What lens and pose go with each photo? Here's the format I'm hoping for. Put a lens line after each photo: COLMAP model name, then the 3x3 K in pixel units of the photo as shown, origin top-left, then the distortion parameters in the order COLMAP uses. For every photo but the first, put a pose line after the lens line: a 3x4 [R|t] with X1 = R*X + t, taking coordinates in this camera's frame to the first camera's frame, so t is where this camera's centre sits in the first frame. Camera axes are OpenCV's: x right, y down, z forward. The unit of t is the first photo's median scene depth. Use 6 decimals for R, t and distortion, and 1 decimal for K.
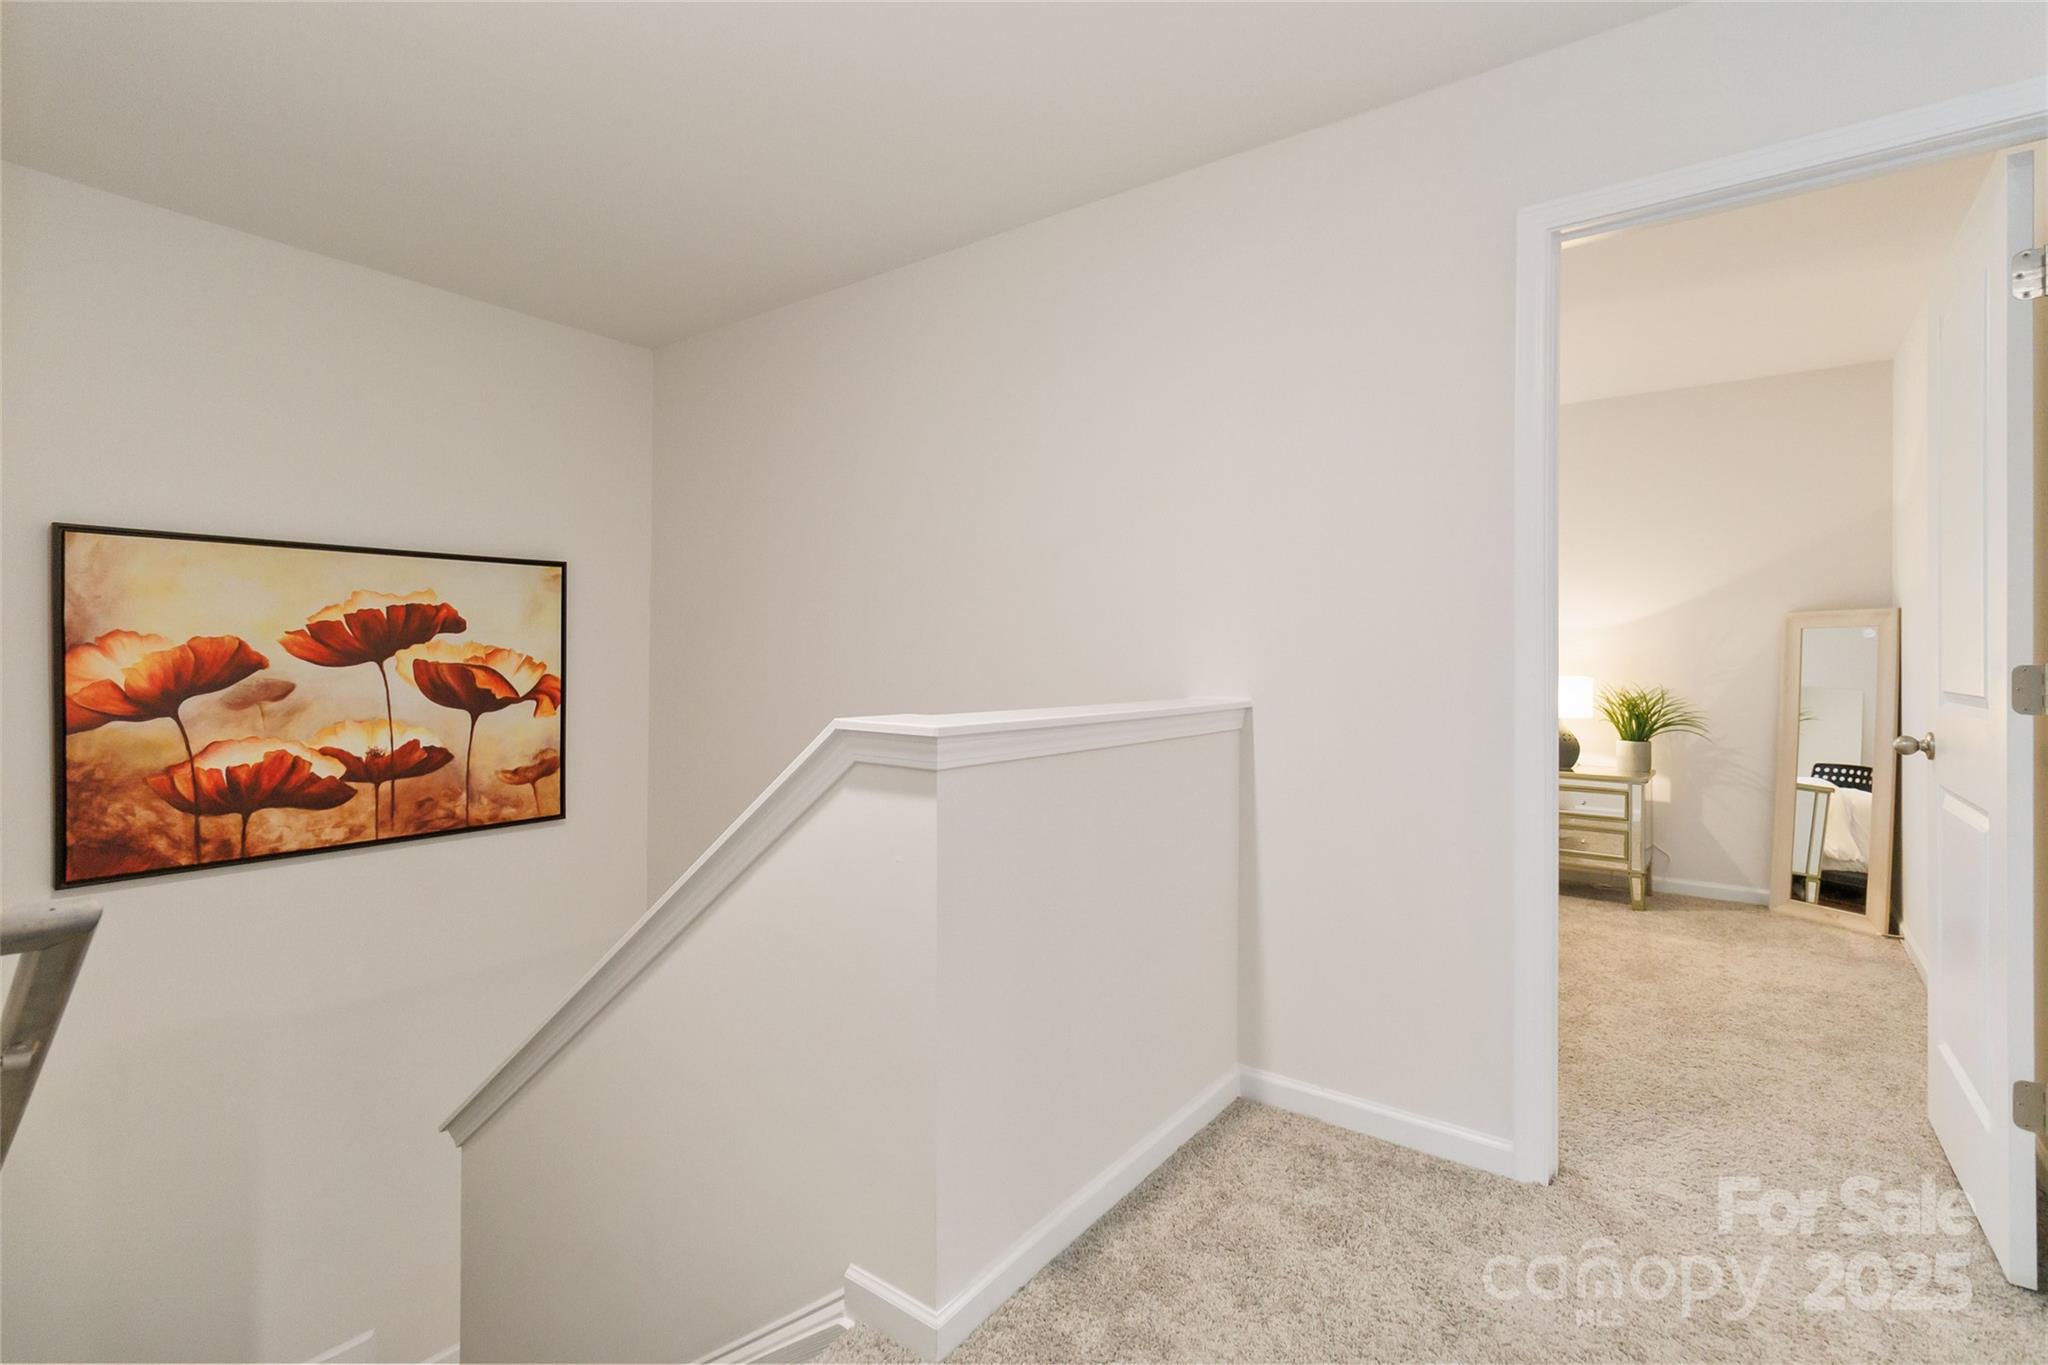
lens RADIAL K [[923.2, 0, 1016.4], [0, 923.2, 655.7], [0, 0, 1]] dist [0.000435, -0.000107]
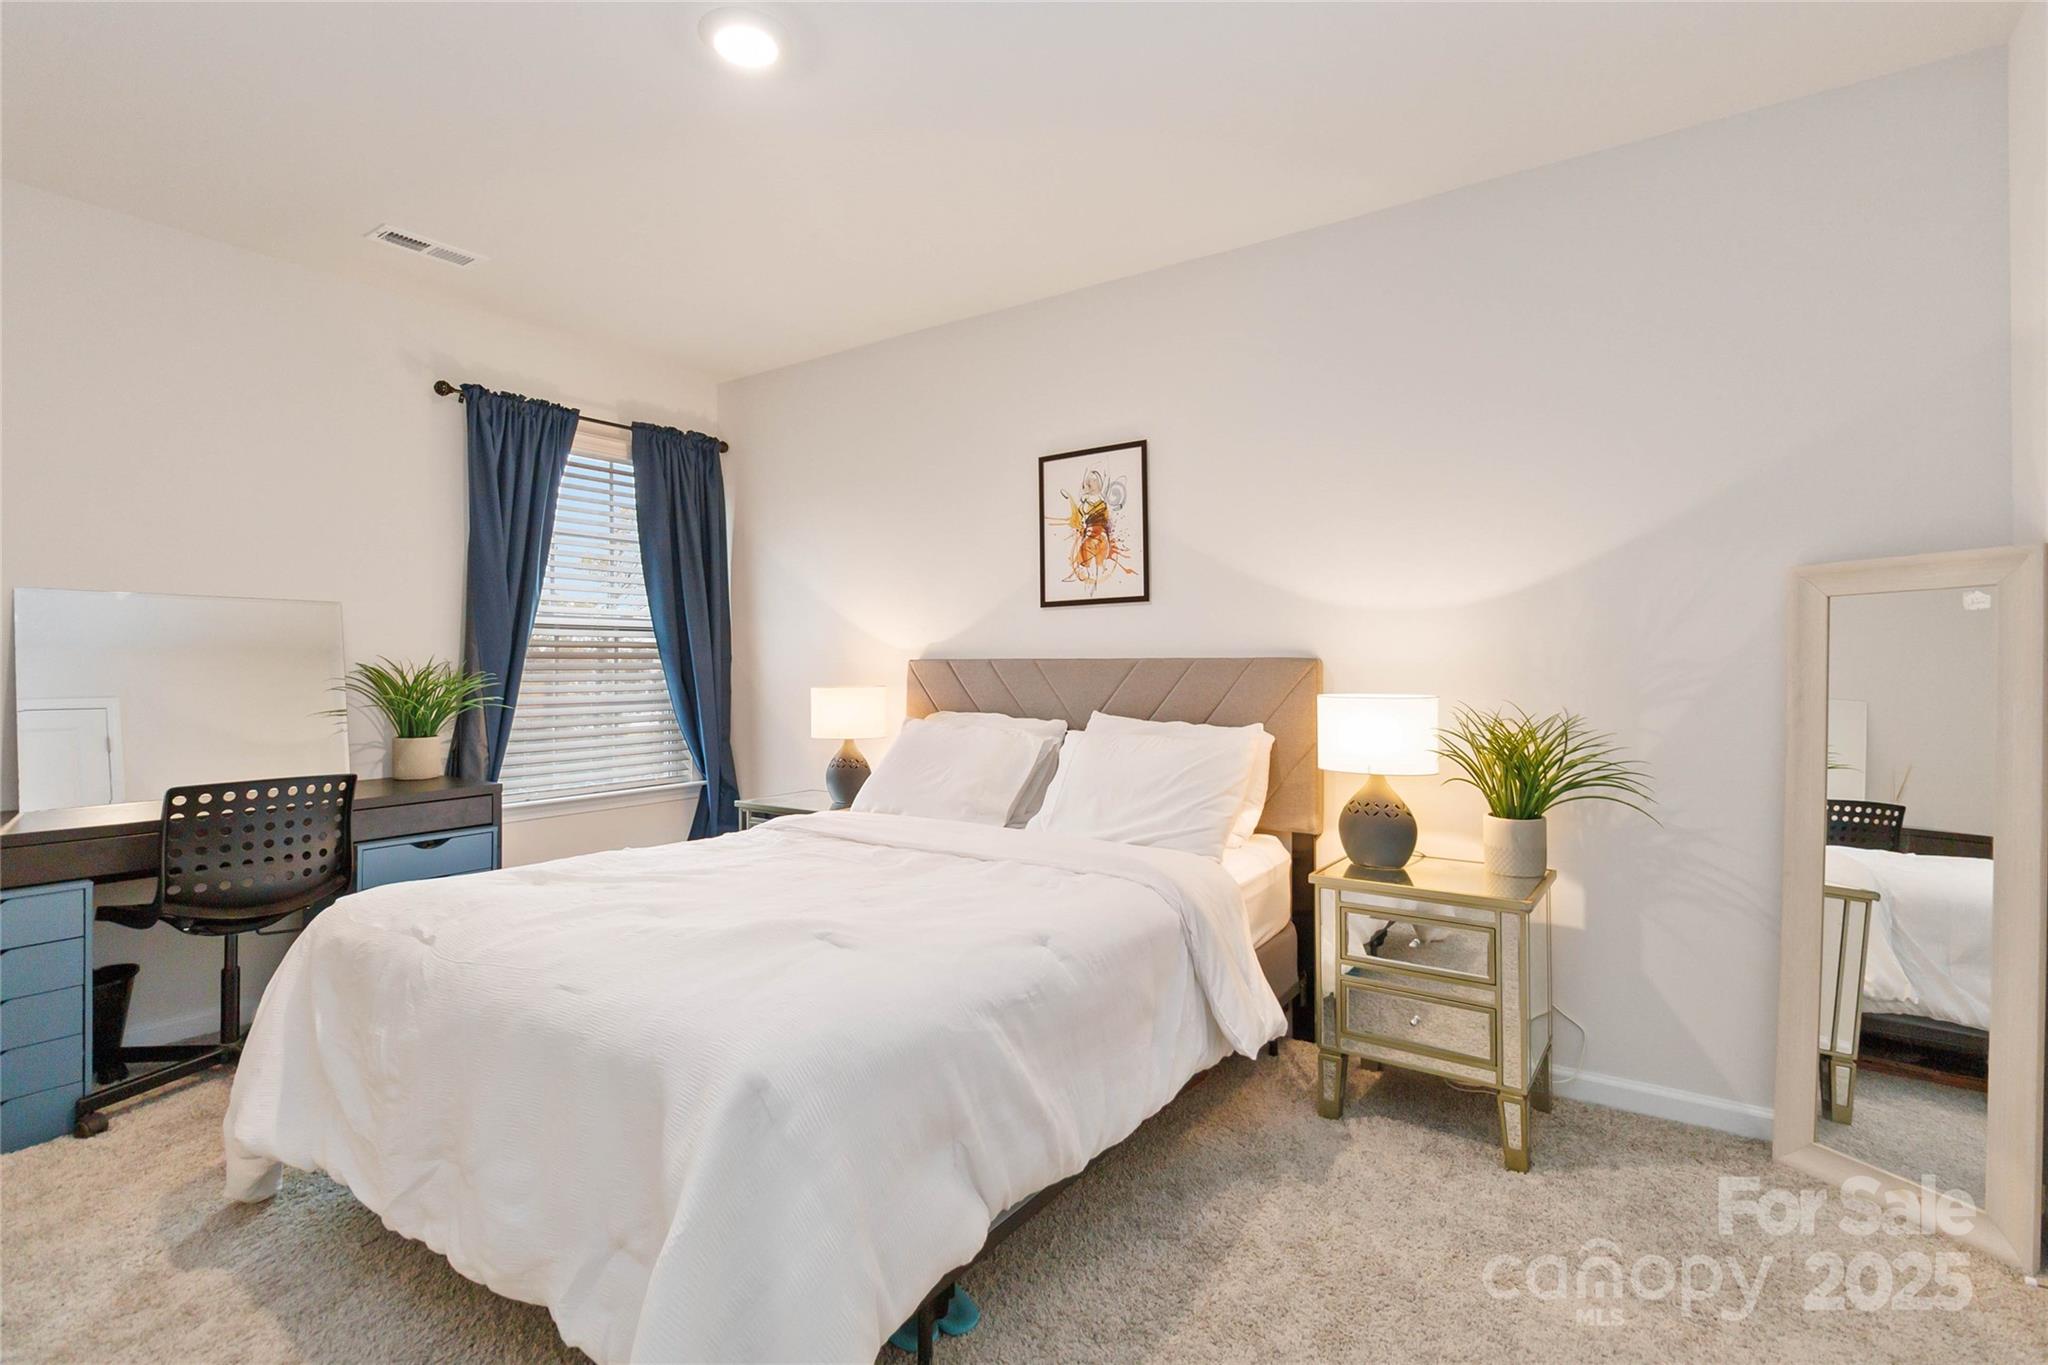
lens RADIAL K [[954.6, 0, 1028.2], [0, 954.6, 661.4], [0, 0, 1]] dist [0.004842, 0.001120]
pose [[0.999025, -0.022112, 0.038213, 0.378458], [0.021805, 0.999727, 0.008435, -0.007300], [-0.038389, -0.007594, 0.999234, 0.473514]]
